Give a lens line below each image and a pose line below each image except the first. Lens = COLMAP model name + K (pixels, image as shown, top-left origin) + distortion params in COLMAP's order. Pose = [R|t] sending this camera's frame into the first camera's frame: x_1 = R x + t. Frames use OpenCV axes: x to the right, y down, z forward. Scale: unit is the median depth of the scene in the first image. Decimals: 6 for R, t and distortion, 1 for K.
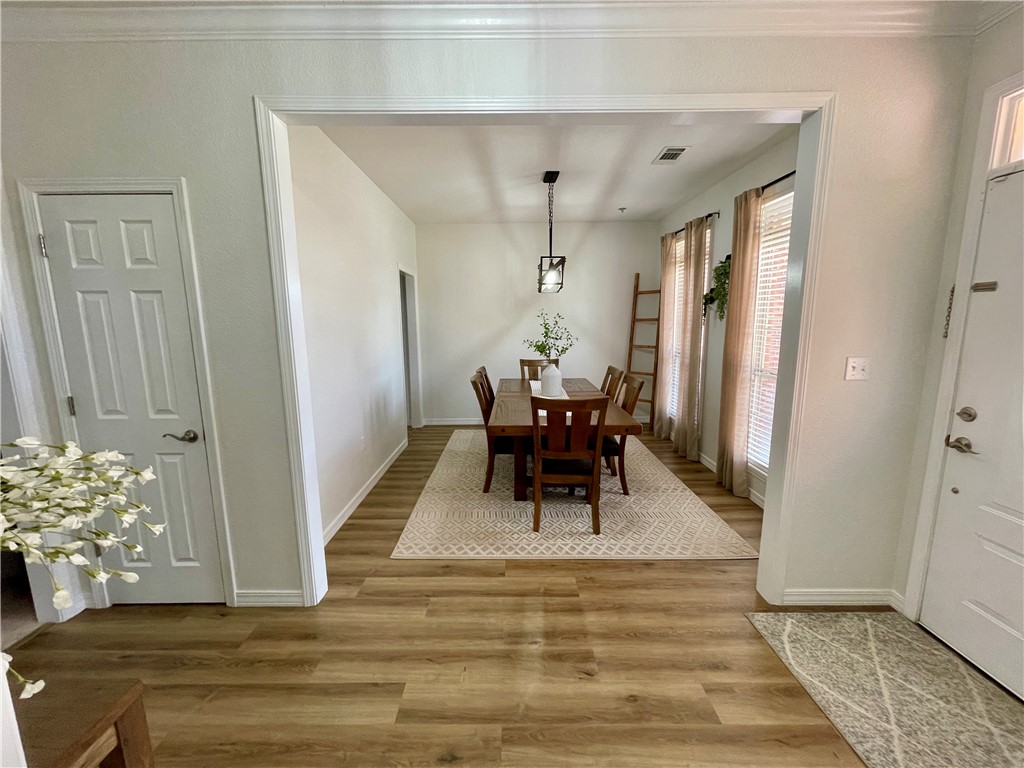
lens RADIAL K [[412.6, 0, 506.3], [0, 412.6, 384.9], [0, 0, 1]] dist [-0.002372, 0.000366]
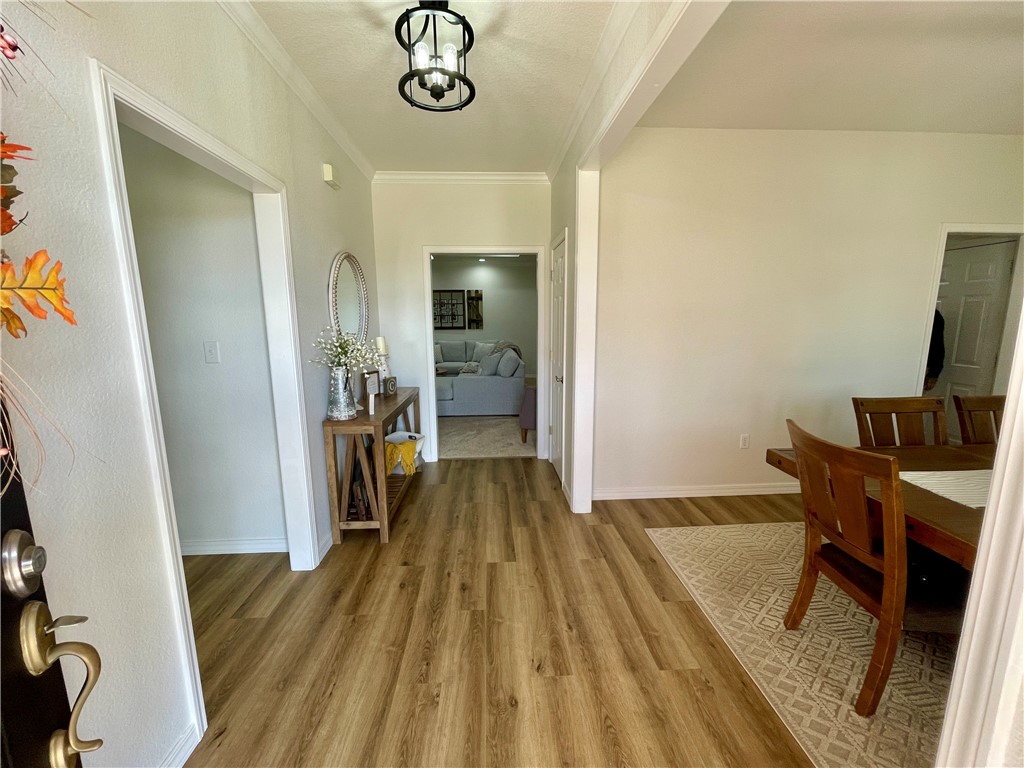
lens RADIAL K [[412.6, 0, 512.9], [0, 412.6, 382.3], [0, 0, 1]] dist [-0.002372, 0.000366]
pose [[0.068538, 0.161673, -0.984462, 0.961987], [-0.150931, 0.977104, 0.149957, -0.094837], [0.986165, 0.138309, 0.091370, 0.687154]]
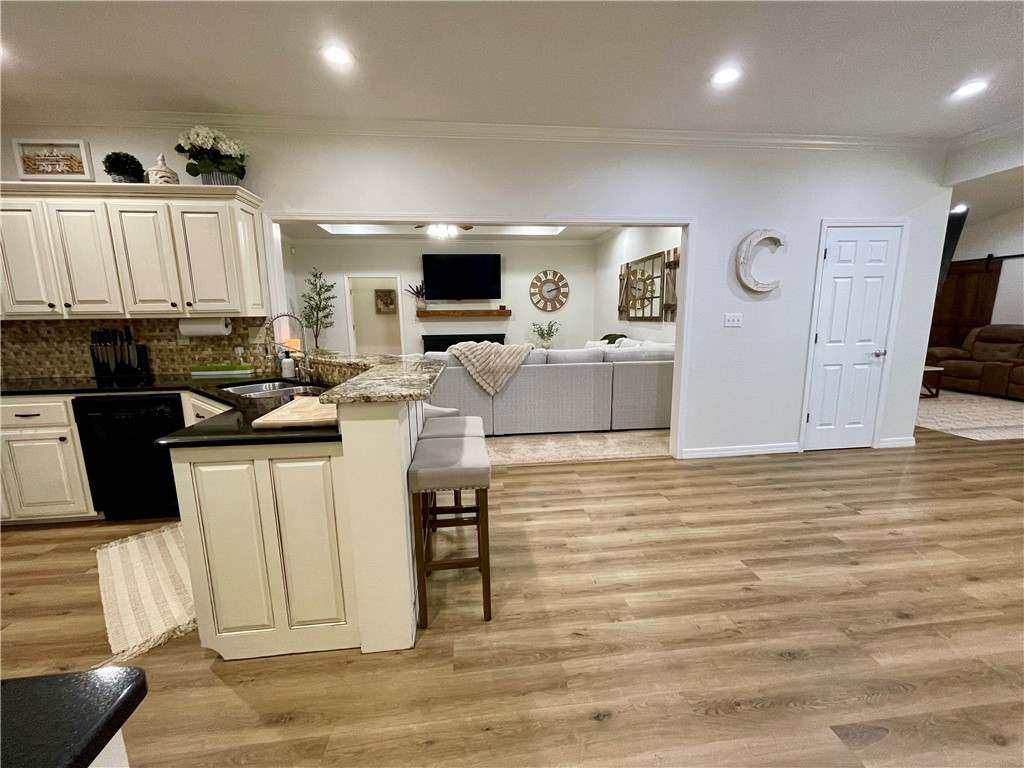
lens RADIAL K [[412.6, 0, 510.1], [0, 412.6, 385.1], [0, 0, 1]] dist [-0.002372, 0.000366]
pose [[-0.992700, 0.045419, -0.111729, -2.812405], [0.007061, 0.946680, 0.322097, -0.401783], [0.120401, 0.318956, -0.940091, 3.222252]]
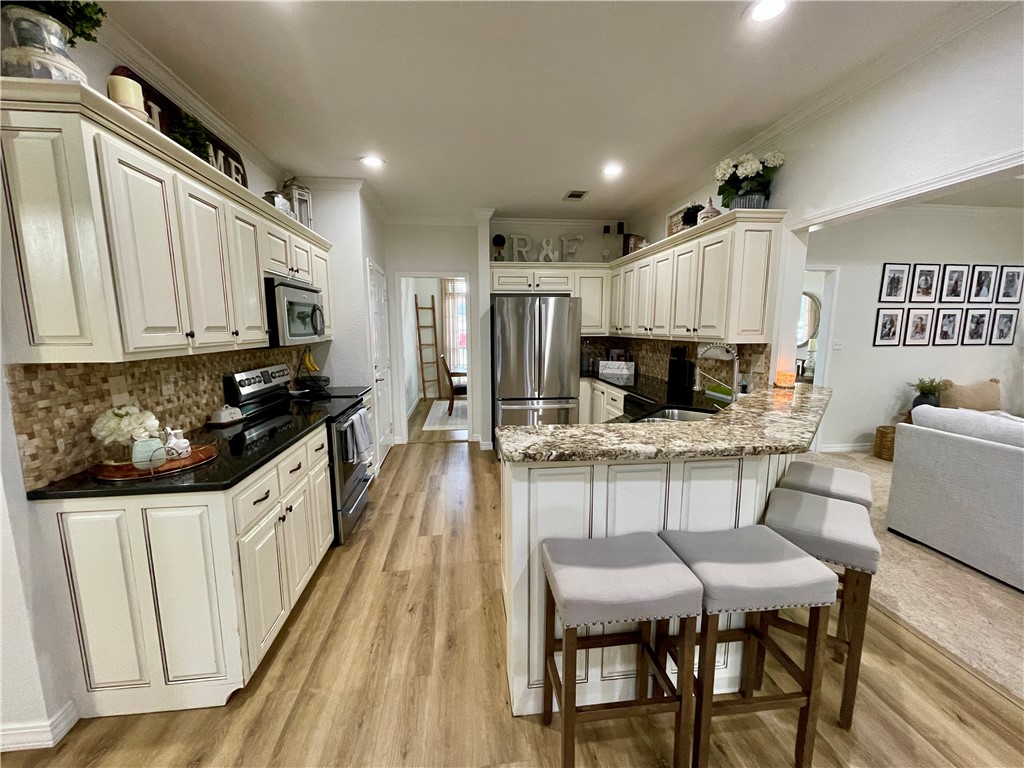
lens RADIAL K [[412.6, 0, 508.3], [0, 412.6, 387.2], [0, 0, 1]] dist [-0.002372, 0.000366]
pose [[-0.119432, -0.132367, 0.983979, -3.388027], [0.160389, 0.975483, 0.150692, -0.353265], [-0.979802, 0.175817, -0.095274, 2.533313]]
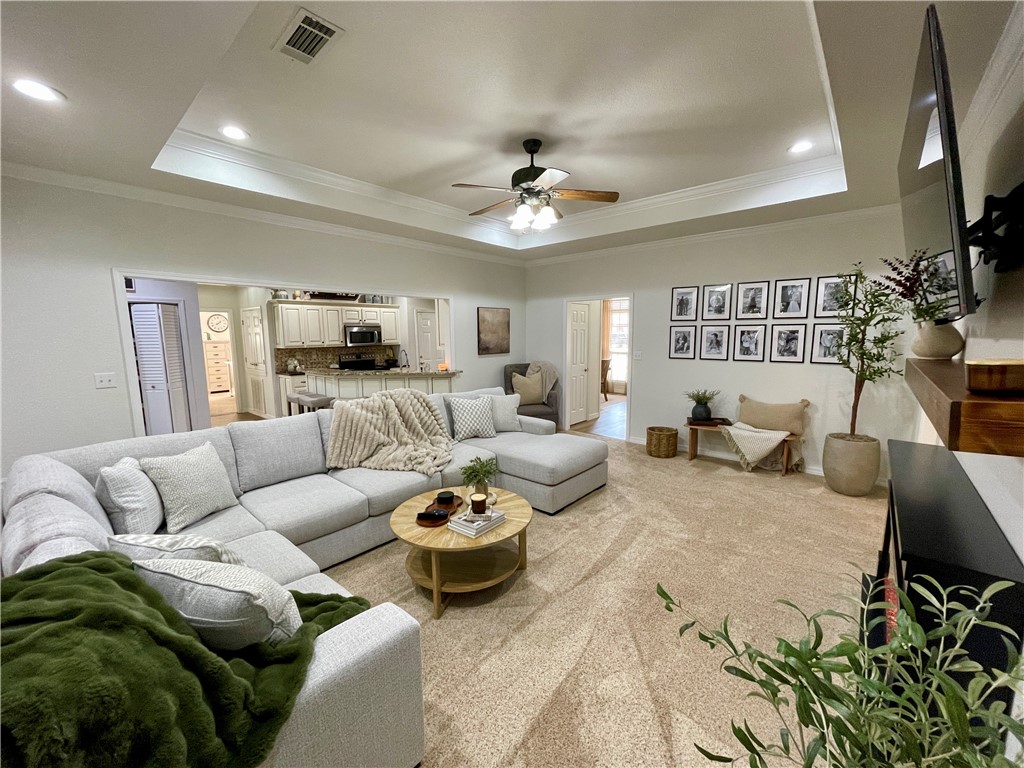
lens RADIAL K [[412.6, 0, 514.5], [0, 412.6, 388.2], [0, 0, 1]] dist [-0.002372, 0.000366]
pose [[0.649801, -0.095653, 0.754062, -4.073526], [0.120164, 0.992502, 0.022350, 0.133037], [-0.750546, 0.076088, 0.656423, -0.890103]]
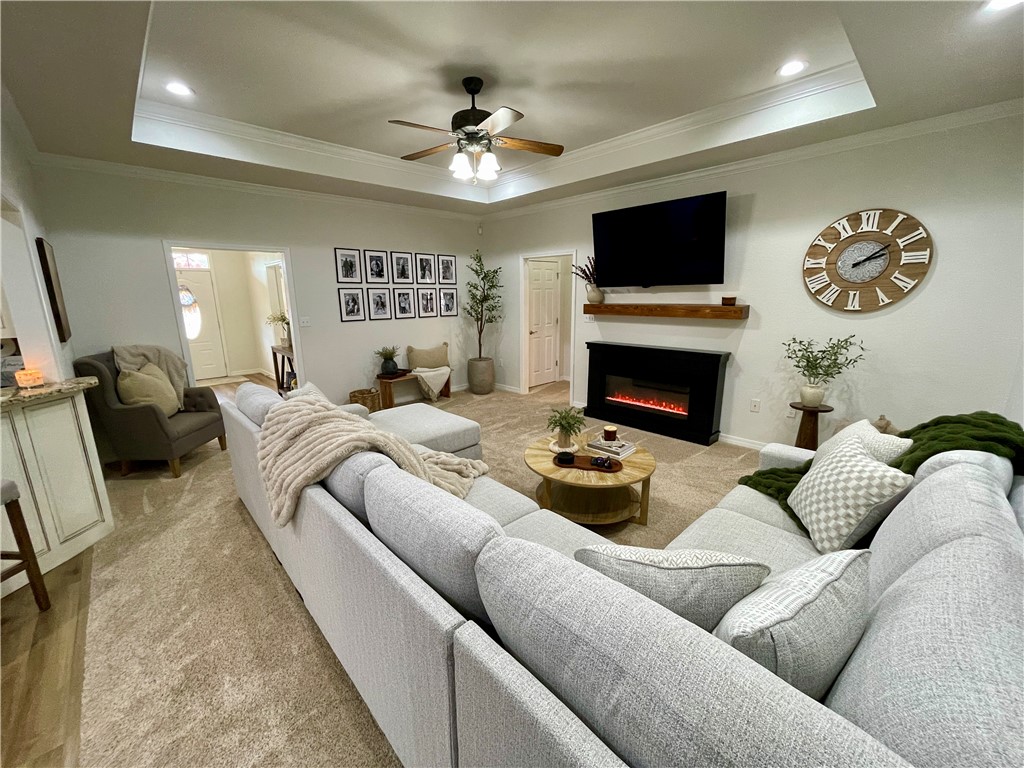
lens RADIAL K [[412.6, 0, 506.8], [0, 412.6, 385.9], [0, 0, 1]] dist [-0.002372, 0.000366]
pose [[-0.690588, -0.138788, 0.709807, -4.013823], [0.131832, 0.940818, 0.312220, -0.191162], [-0.711132, 0.309191, -0.631421, 1.244213]]
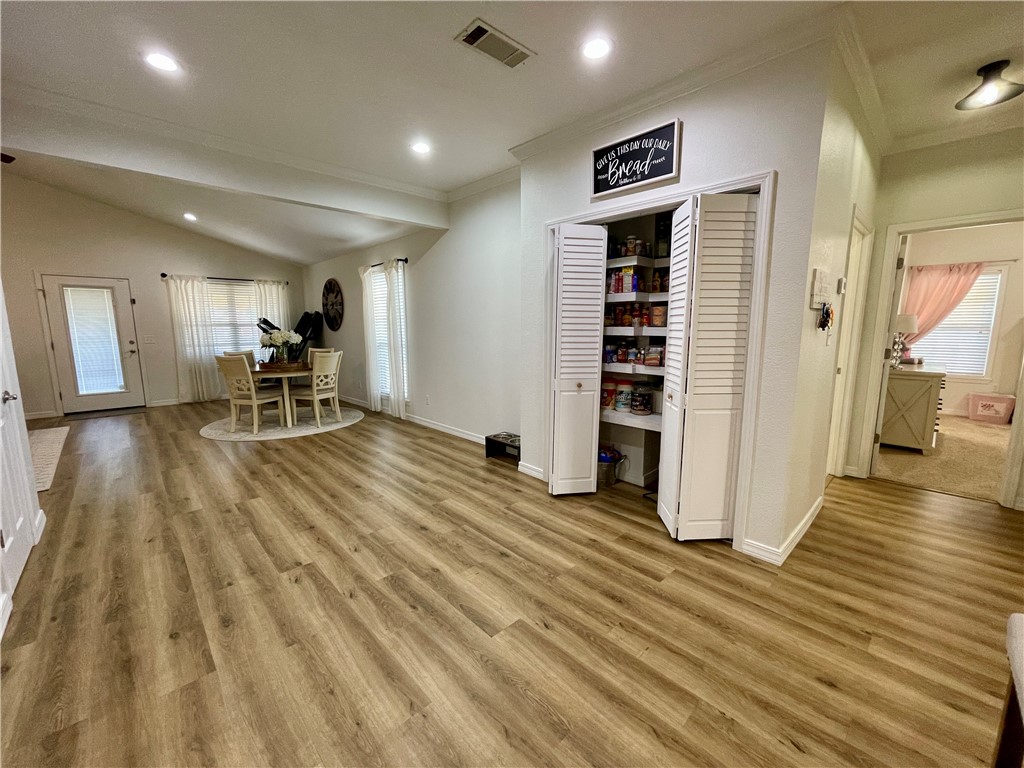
lens RADIAL K [[412.6, 0, 507.8], [0, 412.6, 381.5], [0, 0, 1]] dist [-0.002372, 0.000366]
pose [[0.688686, 0.106852, -0.717144, -2.941469], [-0.118336, 0.992384, 0.034222, -0.156137], [0.715338, 0.061296, 0.696085, 1.721225]]
